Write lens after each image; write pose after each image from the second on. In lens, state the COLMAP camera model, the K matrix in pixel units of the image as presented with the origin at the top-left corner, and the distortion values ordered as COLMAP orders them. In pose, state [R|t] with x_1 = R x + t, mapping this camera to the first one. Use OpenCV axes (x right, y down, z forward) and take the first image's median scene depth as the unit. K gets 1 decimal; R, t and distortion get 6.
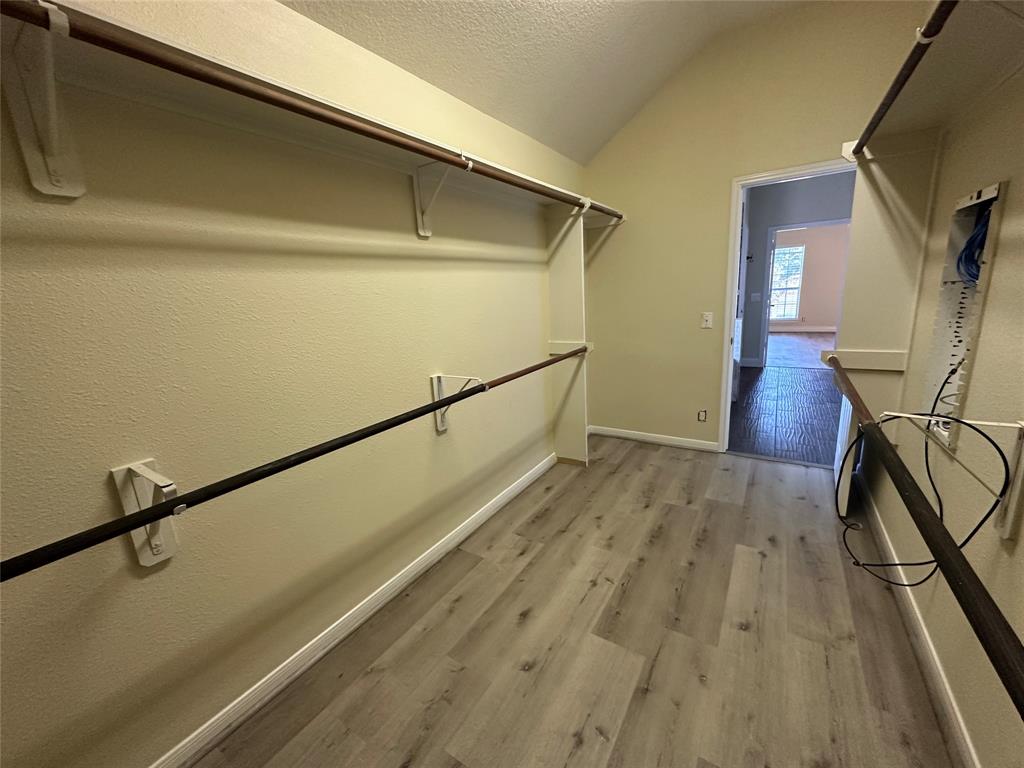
lens RADIAL K [[406.6, 0, 512.0], [0, 406.6, 384.0], [0, 0, 1]] dist [0.000510, -0.000103]
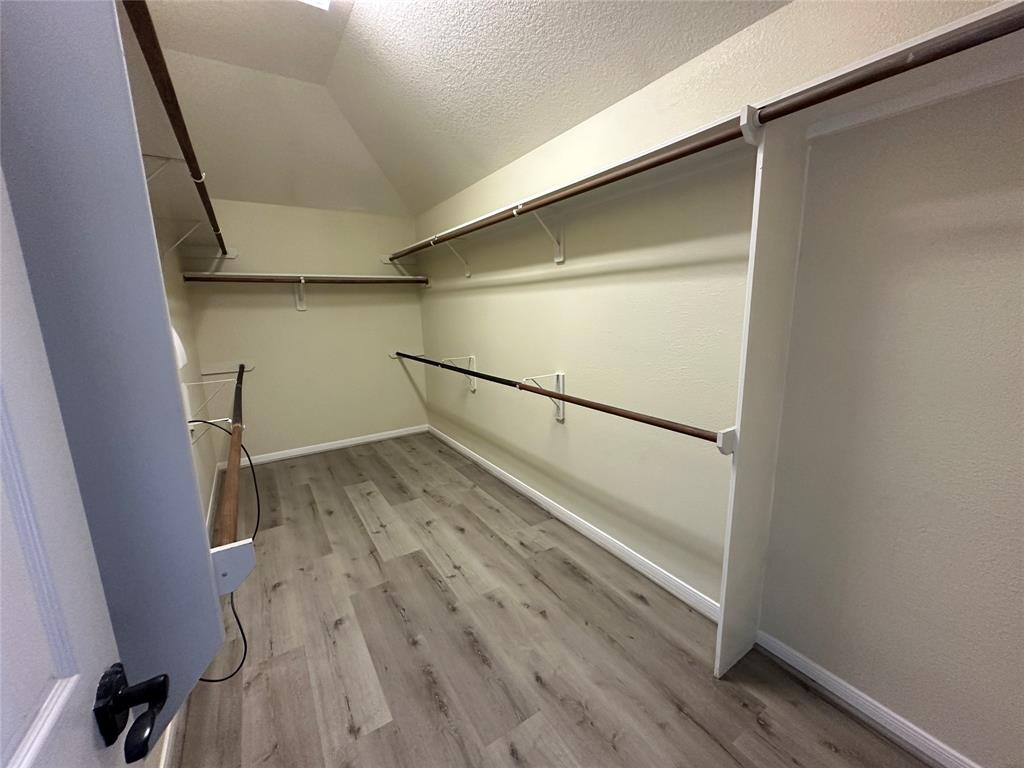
lens RADIAL K [[406.6, 0, 512.0], [0, 406.6, 384.0], [0, 0, 1]] dist [0.000510, -0.000103]
pose [[-0.411343, 0.238716, -0.879666, 1.048356], [-0.156916, 0.932140, 0.326332, -0.403993], [0.897872, 0.272268, -0.345971, 1.425640]]
